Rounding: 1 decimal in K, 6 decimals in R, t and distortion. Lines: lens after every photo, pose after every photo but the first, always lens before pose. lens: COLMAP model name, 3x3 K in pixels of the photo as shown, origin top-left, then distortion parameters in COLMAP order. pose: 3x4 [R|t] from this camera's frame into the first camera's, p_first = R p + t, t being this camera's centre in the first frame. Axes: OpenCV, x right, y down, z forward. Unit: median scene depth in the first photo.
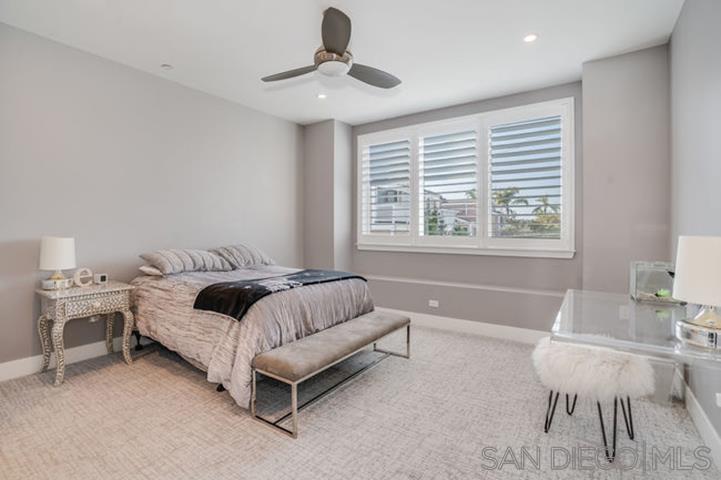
lens RADIAL K [[338.5, 0, 360.2], [0, 338.5, 234.6], [0, 0, 1]] dist [-0.044805, 0.017444]
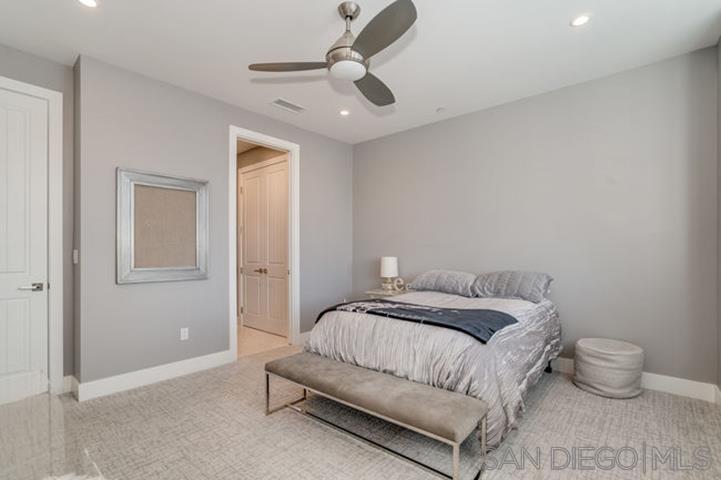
lens RADIAL K [[334.7, 0, 360.8], [0, 334.7, 256.6], [0, 0, 1]] dist [-0.031451, 0.007245]
pose [[-0.100096, 0.013240, -0.994890, 0.718695], [-0.009755, 0.999850, 0.014287, -0.016907], [0.994930, 0.011136, -0.099951, 1.027589]]
